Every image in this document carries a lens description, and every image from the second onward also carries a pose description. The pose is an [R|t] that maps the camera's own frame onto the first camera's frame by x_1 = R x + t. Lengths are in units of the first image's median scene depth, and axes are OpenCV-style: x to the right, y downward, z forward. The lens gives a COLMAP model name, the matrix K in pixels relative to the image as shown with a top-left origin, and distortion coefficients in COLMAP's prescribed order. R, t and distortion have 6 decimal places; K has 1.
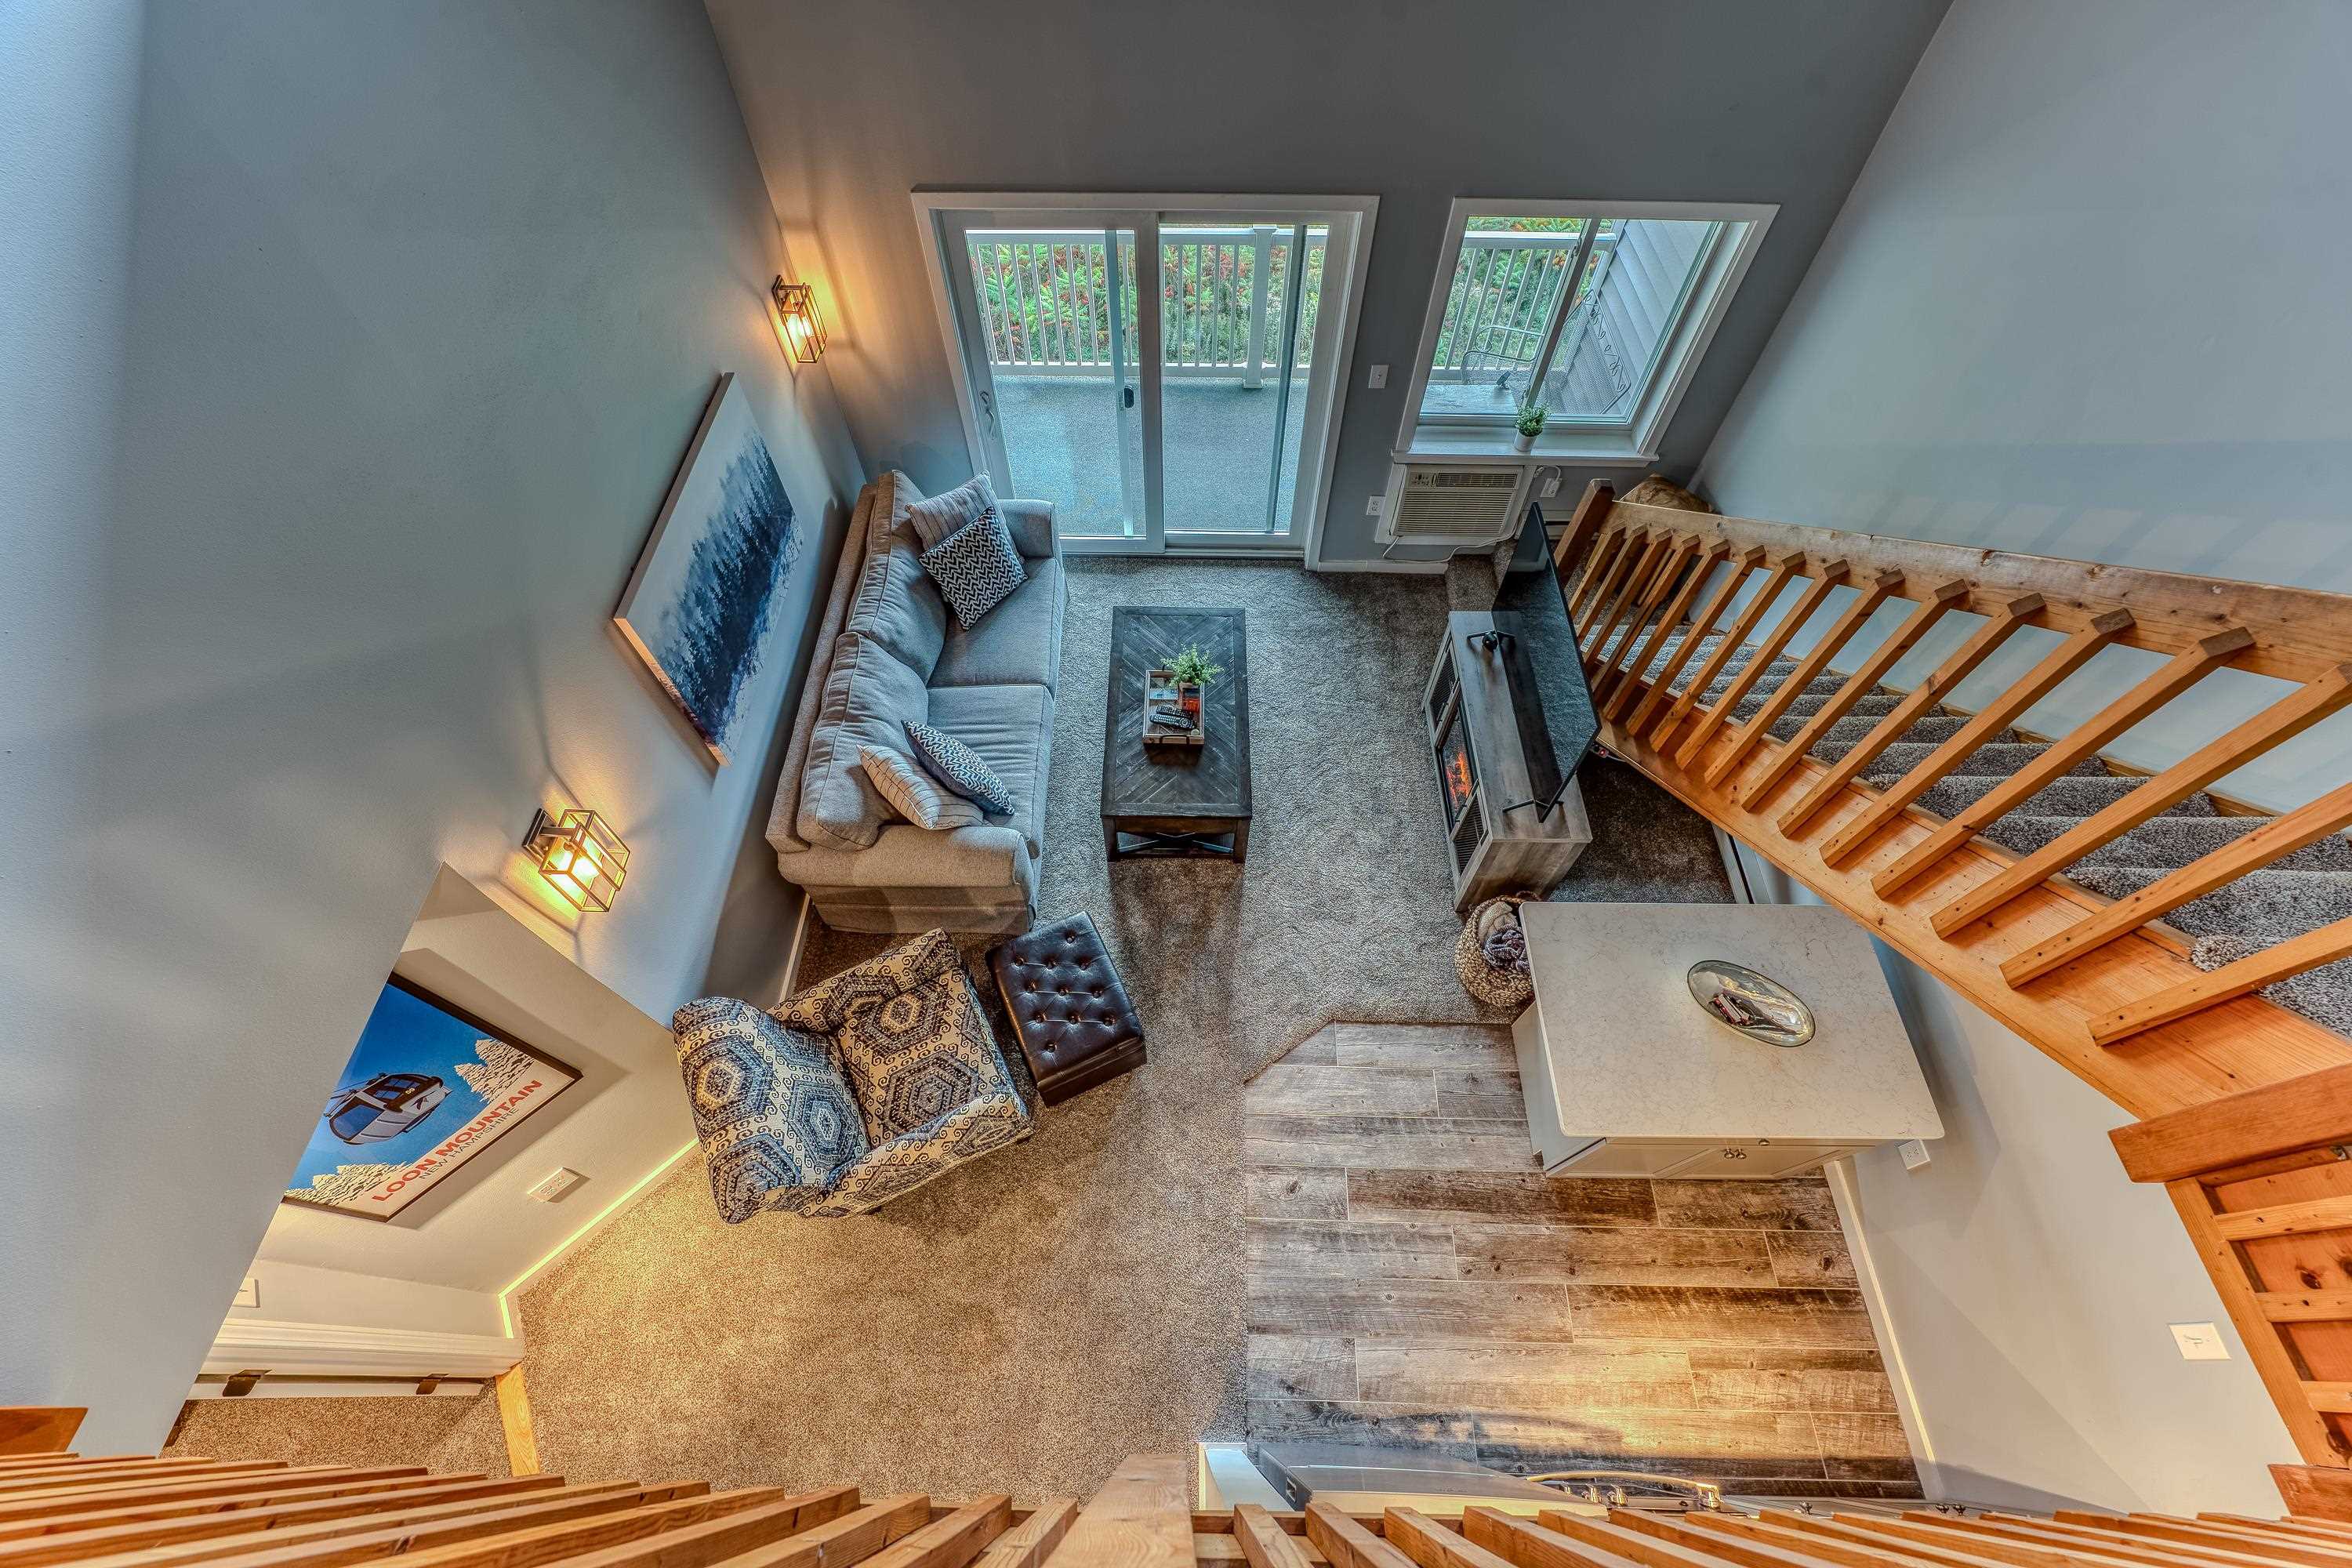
lens RADIAL K [[949.9, 0, 1170.6], [0, 949.9, 784.5], [0, 0, 1]] dist [-0.023866, 0.004033]
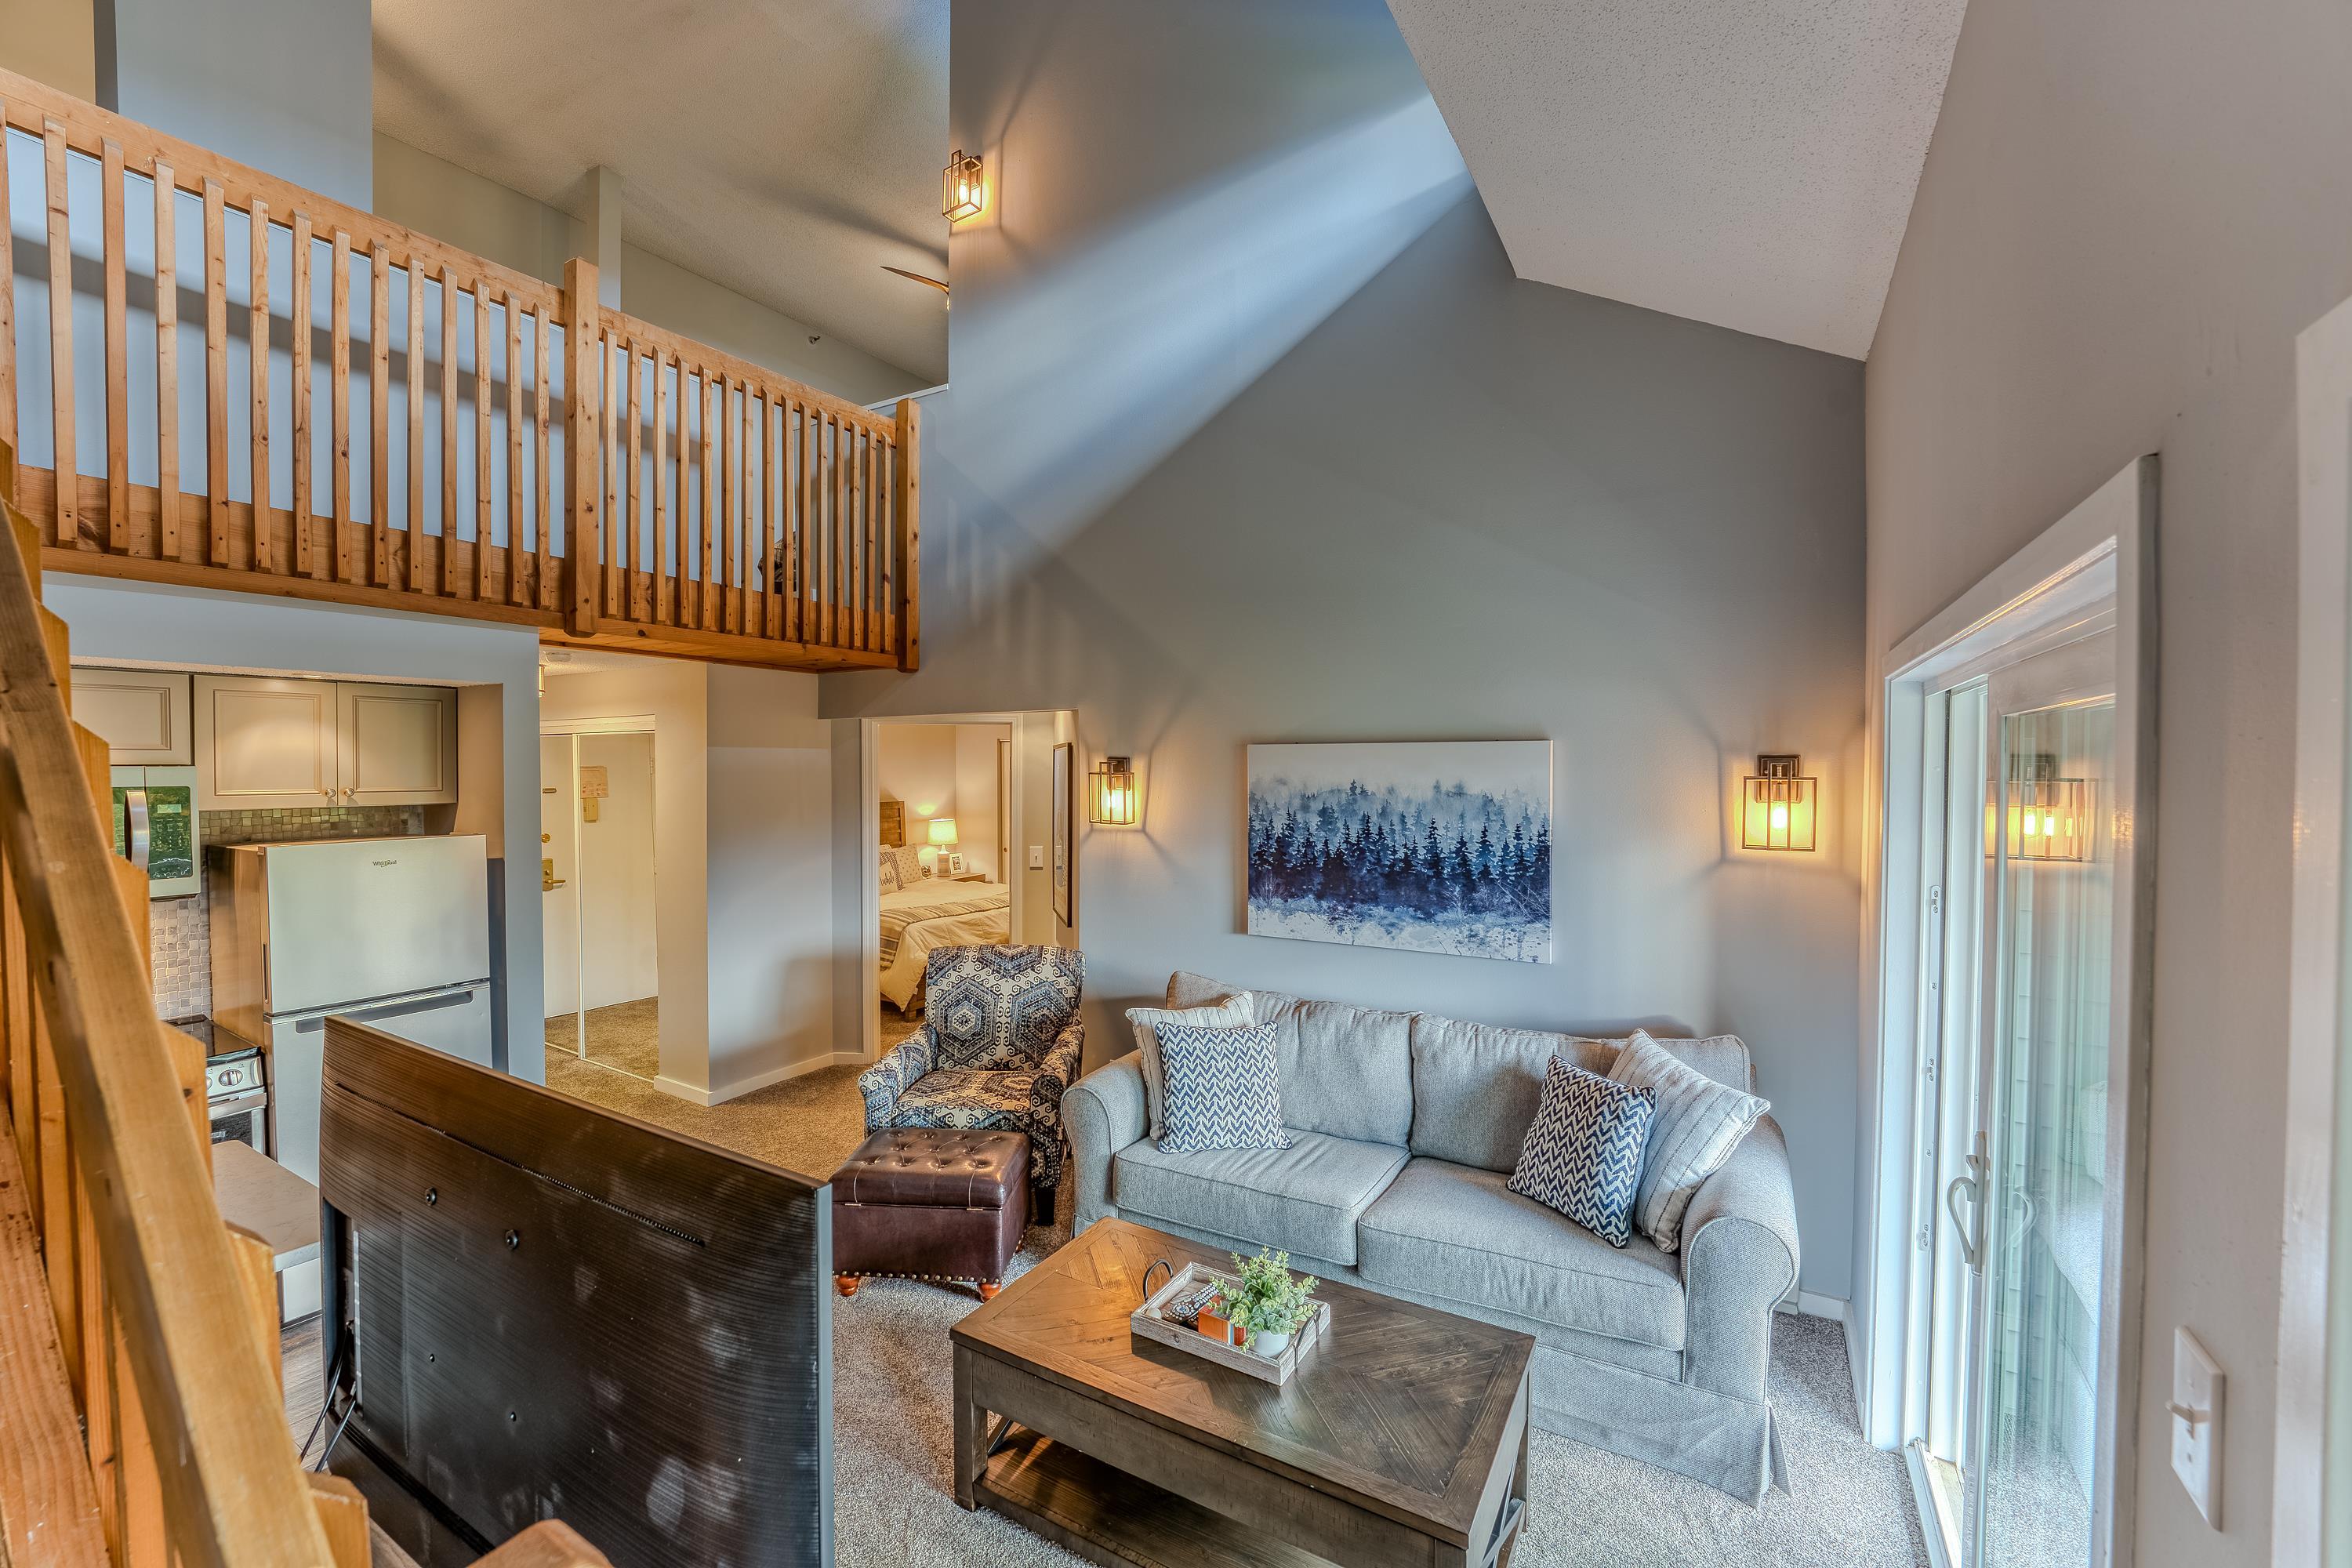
lens RADIAL K [[949.9, 0, 1170.6], [0, 949.9, 784.5], [0, 0, 1]] dist [-0.023866, 0.004033]
pose [[-0.492368, 0.023632, -0.870066, 0.581781], [-0.734715, 0.524665, 0.430024, -0.544038], [0.466656, 0.850981, -0.240965, 1.085016]]
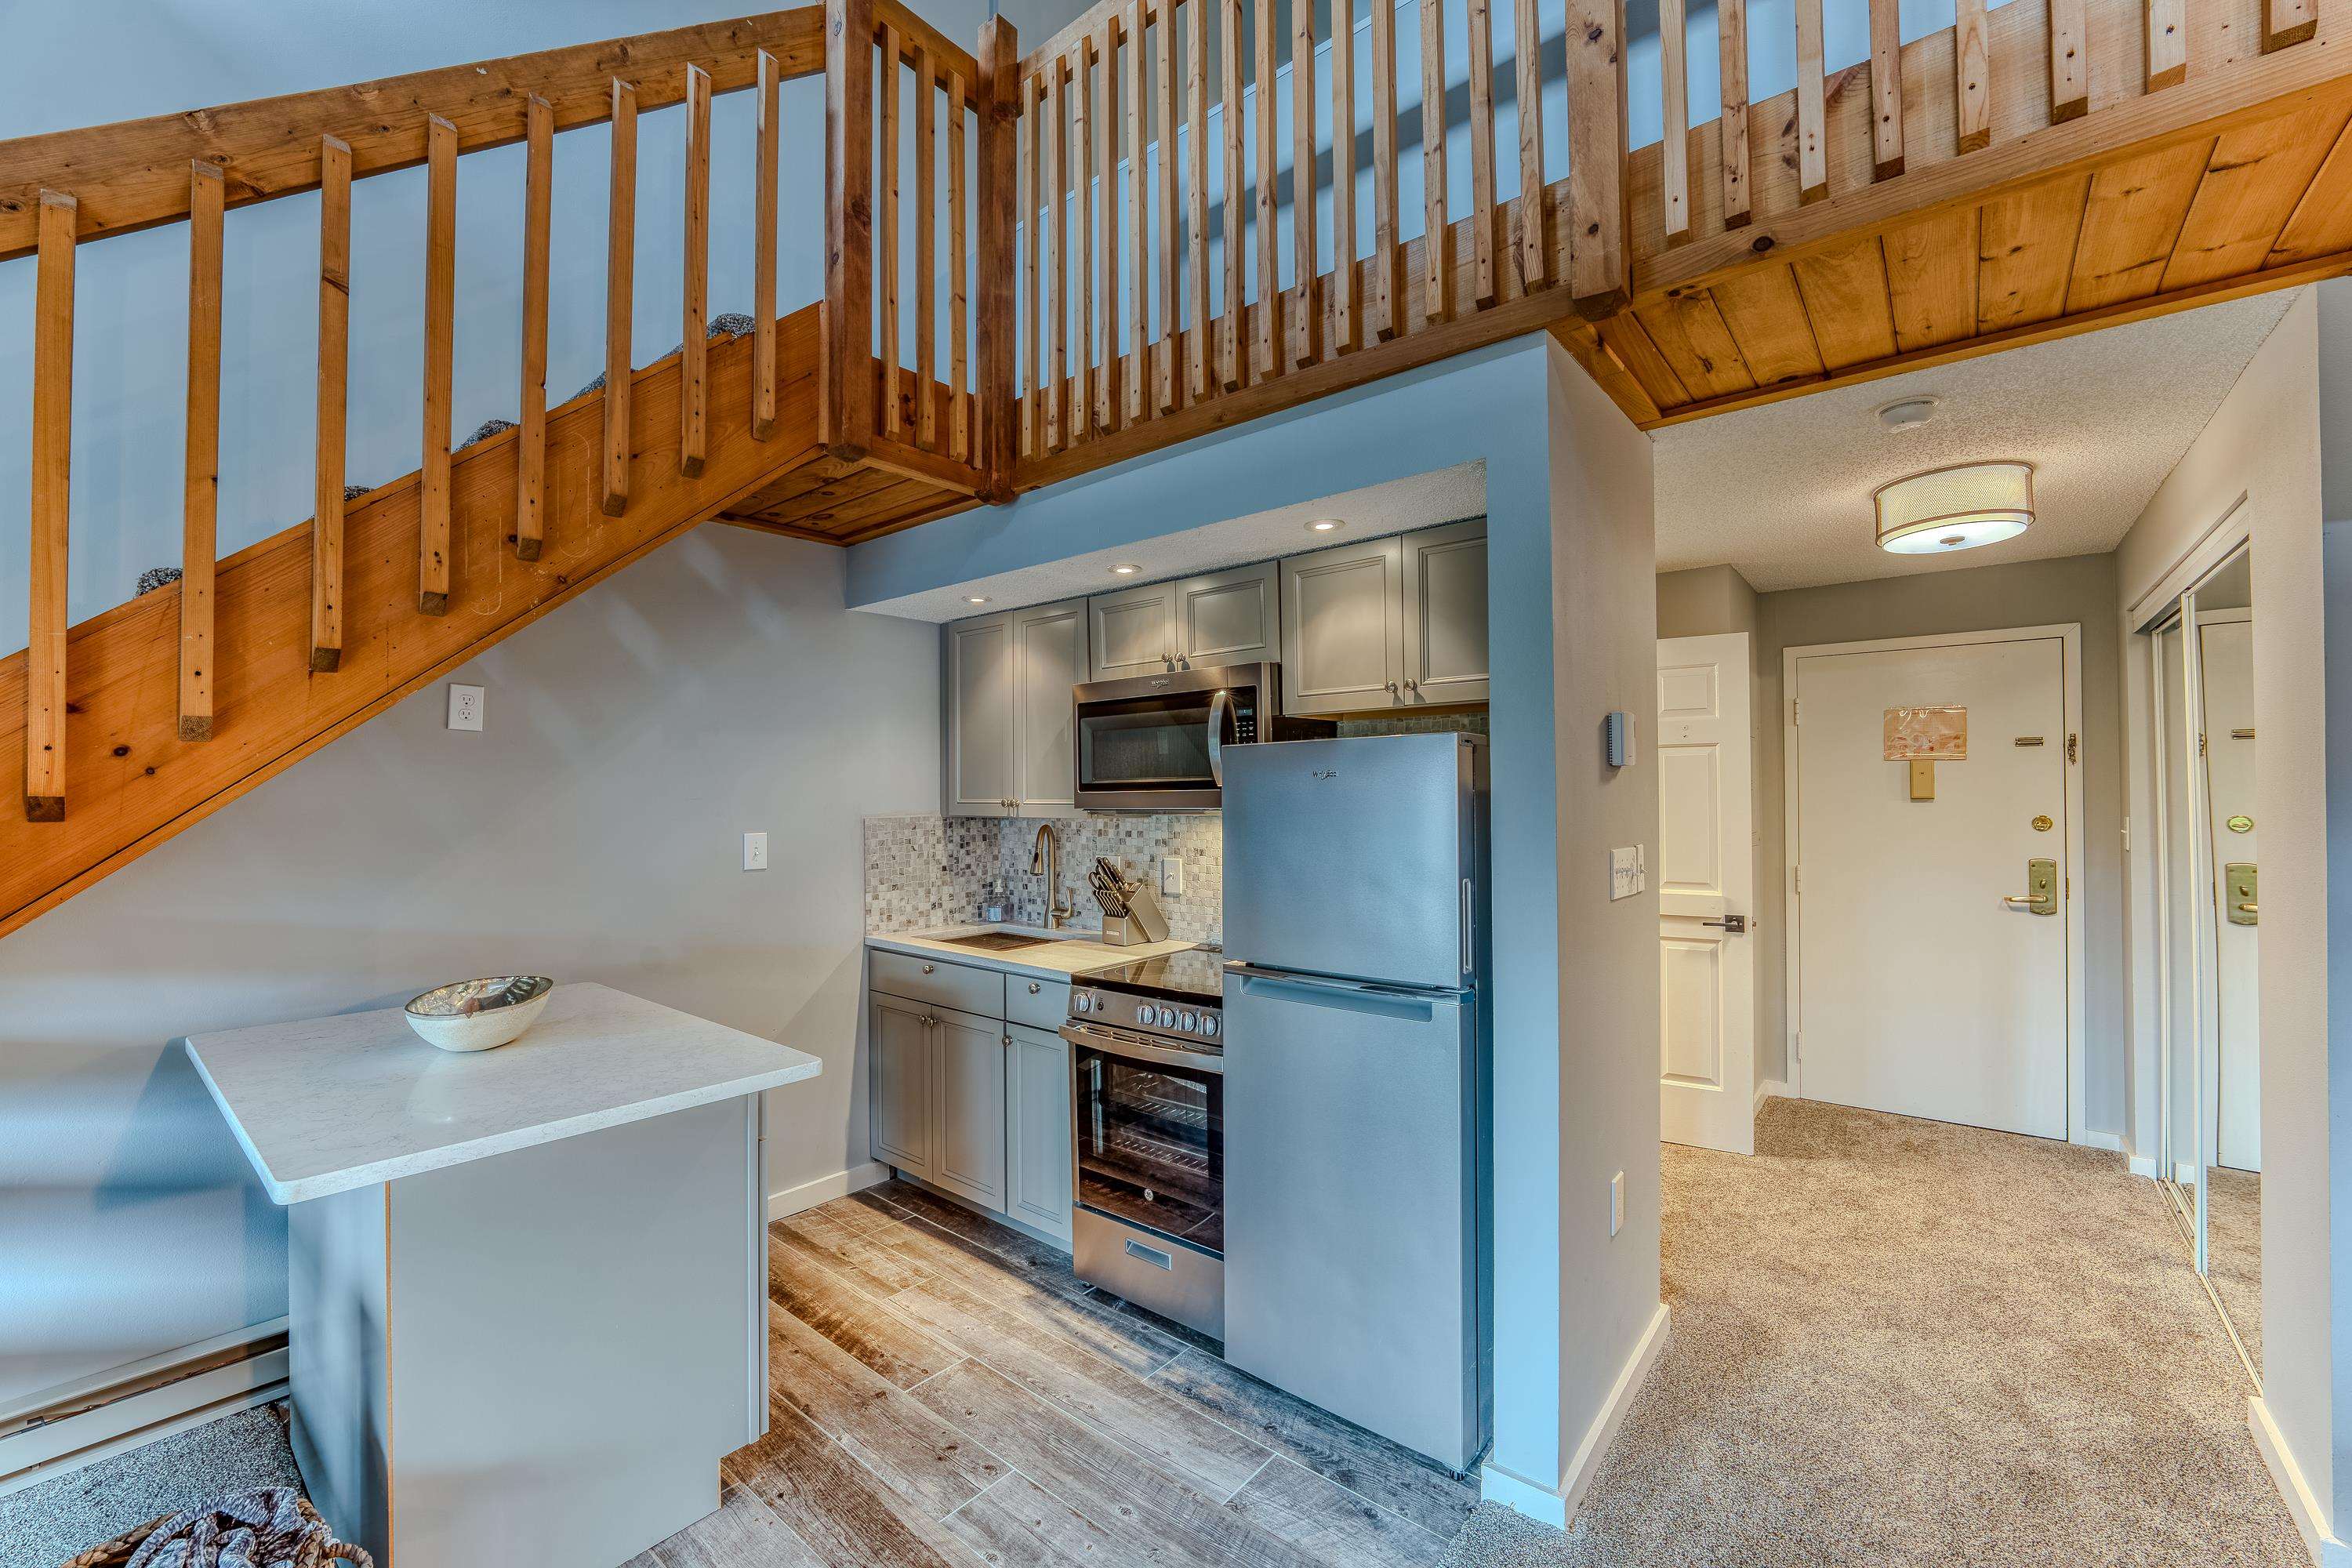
lens RADIAL K [[949.9, 0, 1170.6], [0, 949.9, 784.5], [0, 0, 1]] dist [-0.023866, 0.004033]
pose [[-0.786110, 0.022255, 0.617685, -0.126279], [0.529610, 0.539478, 0.654582, -0.012597], [-0.318660, 0.841706, -0.435876, 0.883094]]
